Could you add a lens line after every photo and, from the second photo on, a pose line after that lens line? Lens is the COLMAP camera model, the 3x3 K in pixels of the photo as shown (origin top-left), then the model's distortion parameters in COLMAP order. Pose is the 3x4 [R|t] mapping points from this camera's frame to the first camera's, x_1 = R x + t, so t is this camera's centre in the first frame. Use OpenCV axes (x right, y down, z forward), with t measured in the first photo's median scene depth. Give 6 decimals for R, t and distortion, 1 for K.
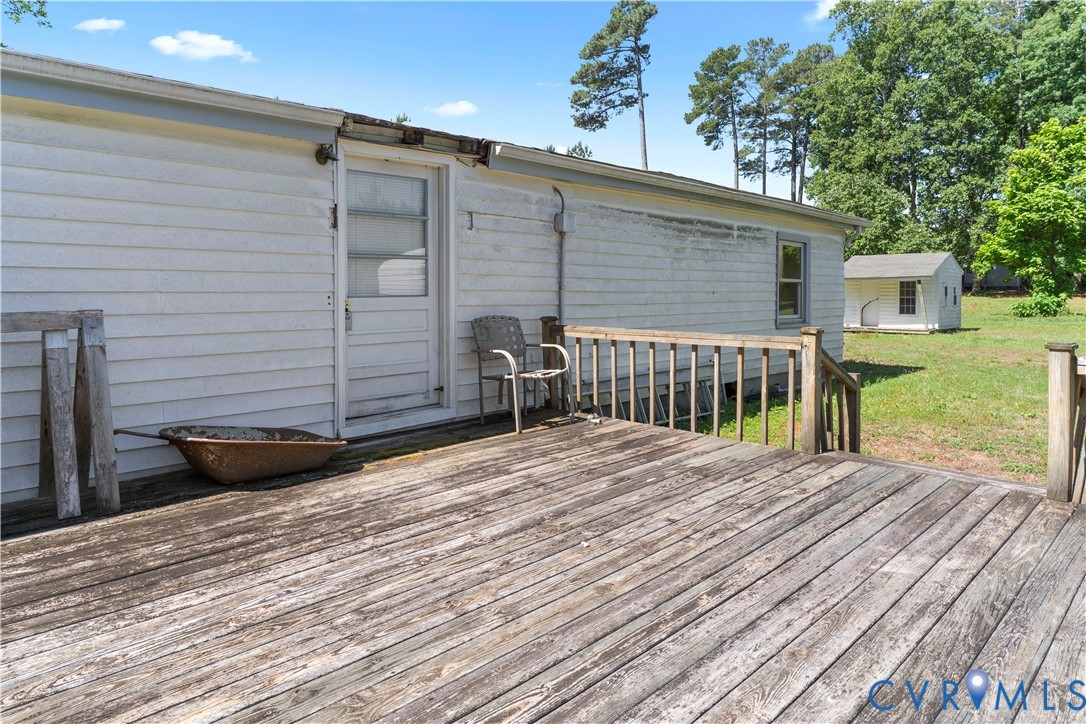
lens RADIAL K [[698.3, 0, 546.2], [0, 698.3, 308.9], [0, 0, 1]] dist [0.011013, 0.001298]
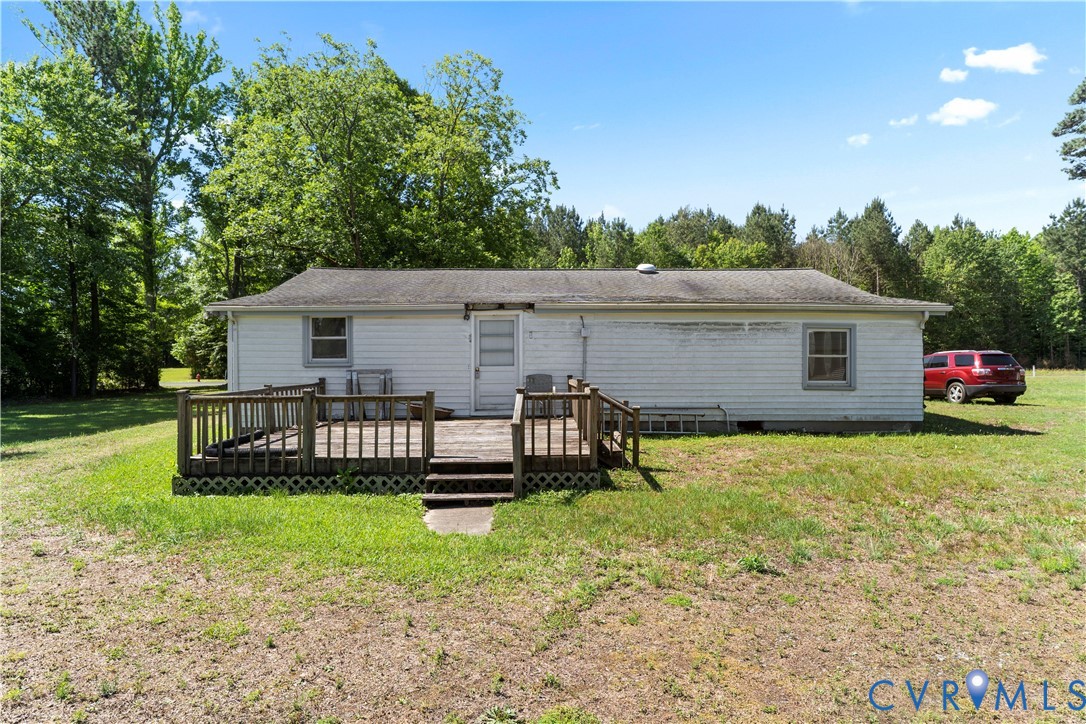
lens RADIAL K [[640.7, 0, 543.2], [0, 640.7, 359.8], [0, 0, 1]] dist [0.008461, 0.002053]
pose [[0.714603, -0.006483, -0.699500, 0.143737], [-0.016979, 0.999502, -0.026609, 0.001807], [0.699324, 0.030892, 0.714137, -0.054783]]
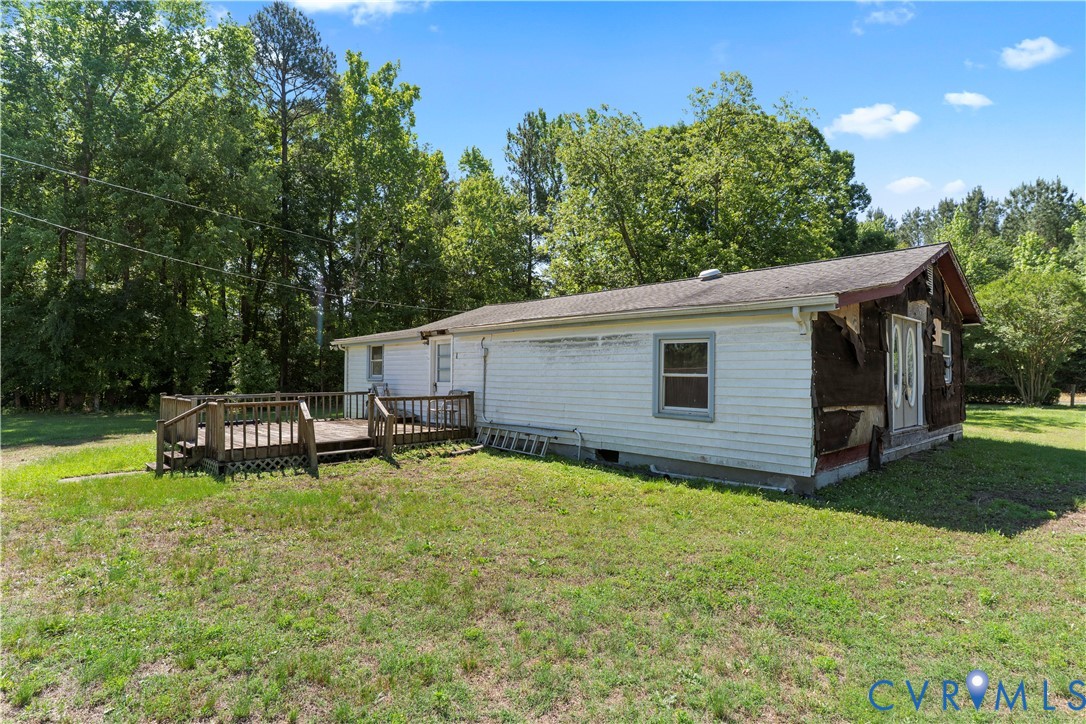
lens RADIAL K [[567.7, 0, 538.3], [0, 567.7, 364.5], [0, 0, 1]] dist [-0.001643, 0.000043]
pose [[-0.050645, -0.013599, -0.998624, 0.210135], [-0.027445, 0.999549, -0.012219, -0.006904], [0.998340, 0.026788, -0.050996, 0.139874]]
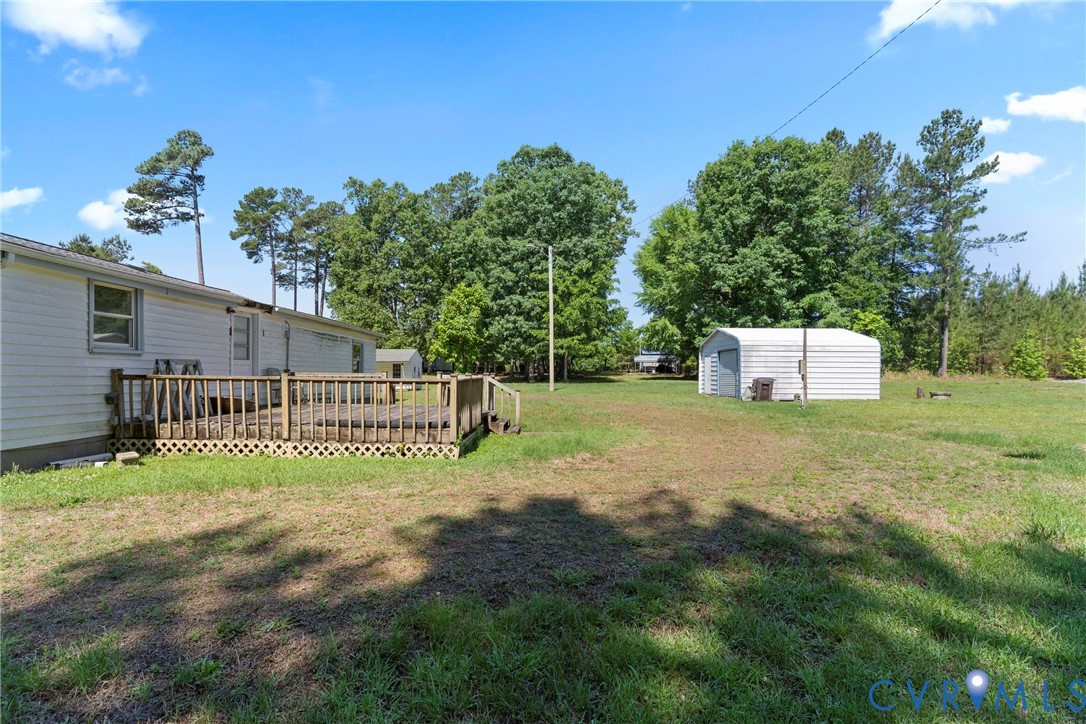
lens RADIAL K [[537.1, 0, 540.0], [0, 537.1, 366.9], [0, 0, 1]] dist [0.018166, 0.000952]
pose [[0.731642, 0.015546, 0.681512, -0.073556], [0.010537, 0.999363, -0.034109, 0.008806], [-0.681608, 0.032136, 0.731011, -0.125742]]
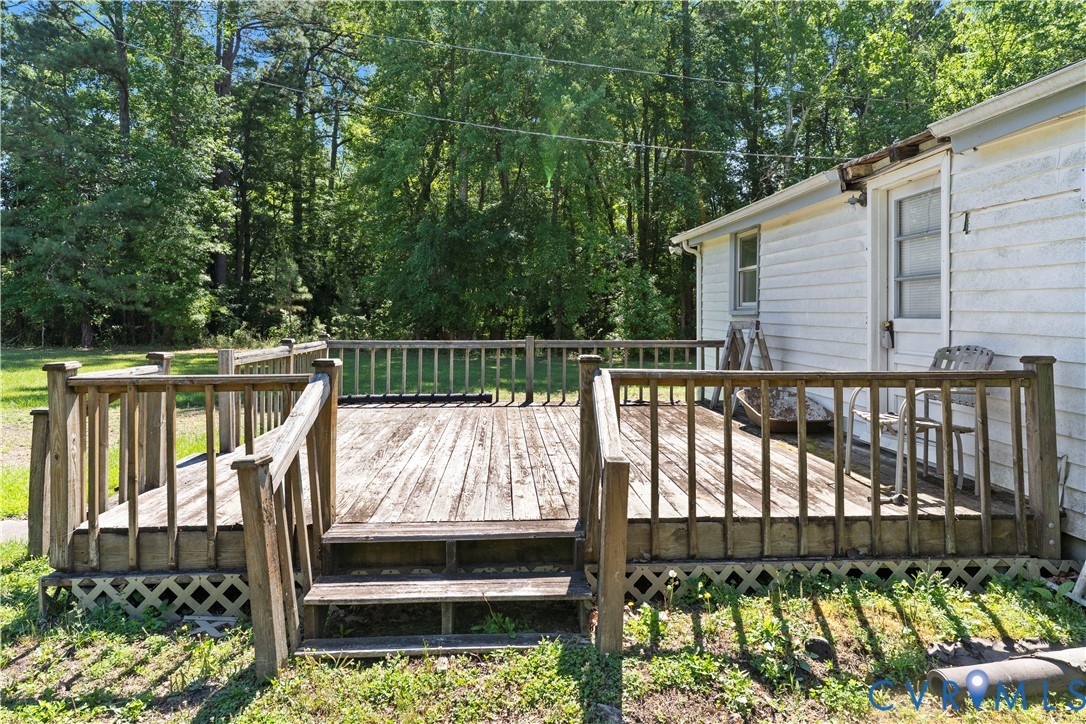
lens RADIAL K [[698.3, 0, 536.1], [0, 698.3, 304.2], [0, 0, 1]] dist [0.011013, 0.001298]
pose [[-0.675957, -0.004742, -0.736925, 0.076602], [-0.017442, 0.999802, 0.009565, -0.003284], [0.736734, 0.019319, -0.675906, 0.113636]]
